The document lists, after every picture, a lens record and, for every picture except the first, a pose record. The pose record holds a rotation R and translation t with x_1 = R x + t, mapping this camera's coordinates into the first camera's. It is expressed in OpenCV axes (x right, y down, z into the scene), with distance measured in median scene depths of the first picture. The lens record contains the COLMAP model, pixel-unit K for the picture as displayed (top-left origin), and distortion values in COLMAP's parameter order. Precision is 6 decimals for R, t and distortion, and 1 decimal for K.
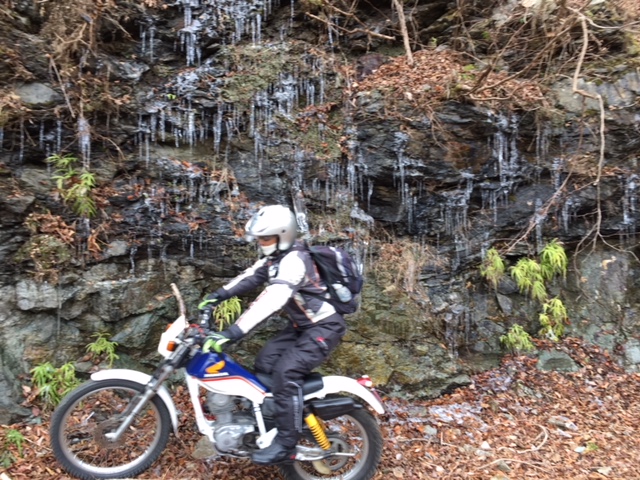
lens RADIAL K [[520.8, 0, 327.8], [0, 520.8, 223.9], [0, 0, 1]] dist [0.076316, -0.097507]
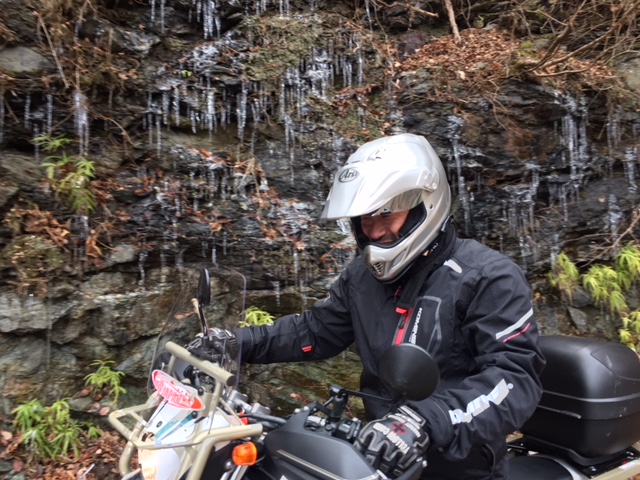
lens RADIAL K [[520.8, 0, 326.7], [0, 520.8, 228.6], [0, 0, 1]] dist [0.076316, -0.097507]
pose [[0.999698, -0.020041, -0.014252, -0.065365], [0.019521, 0.999171, -0.035725, 0.036193], [0.014957, 0.035436, 0.999260, 0.170689]]
